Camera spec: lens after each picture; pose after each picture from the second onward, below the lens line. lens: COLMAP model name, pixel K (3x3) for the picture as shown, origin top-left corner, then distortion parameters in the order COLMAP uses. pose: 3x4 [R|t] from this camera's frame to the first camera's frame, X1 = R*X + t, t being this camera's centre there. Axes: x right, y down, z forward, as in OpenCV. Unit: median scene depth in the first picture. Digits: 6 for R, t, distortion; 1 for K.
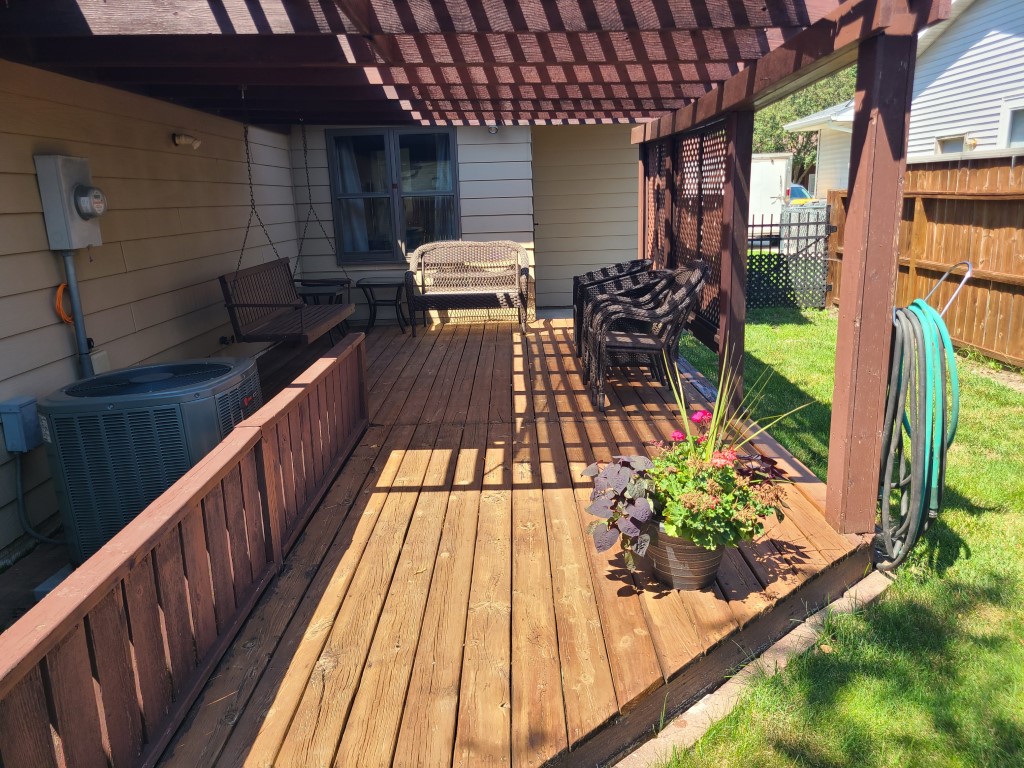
lens RADIAL K [[773.1, 0, 511.8], [0, 773.1, 388.2], [0, 0, 1]] dist [0.044415, -0.023876]
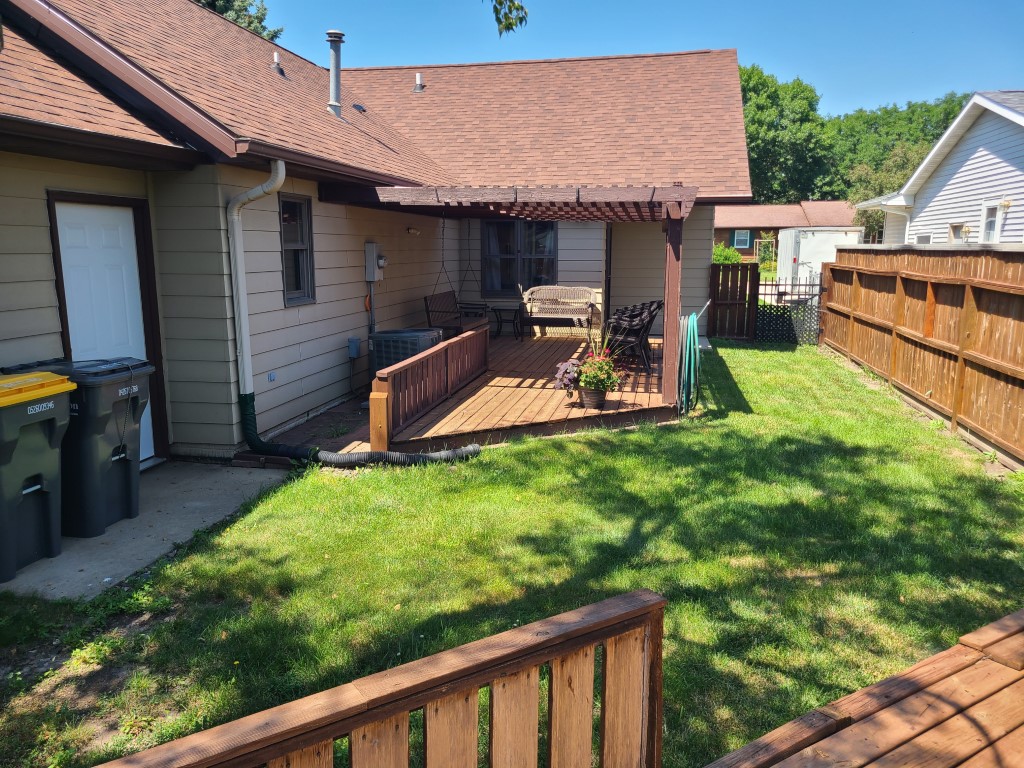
lens RADIAL K [[773.1, 0, 509.6], [0, 773.1, 382.8], [0, 0, 1]] dist [0.044415, -0.023876]
pose [[0.981228, 0.066253, -0.181113, 0.146821], [-0.078253, 0.995131, -0.059929, 0.118282], [0.176260, 0.072976, 0.981635, -0.602195]]
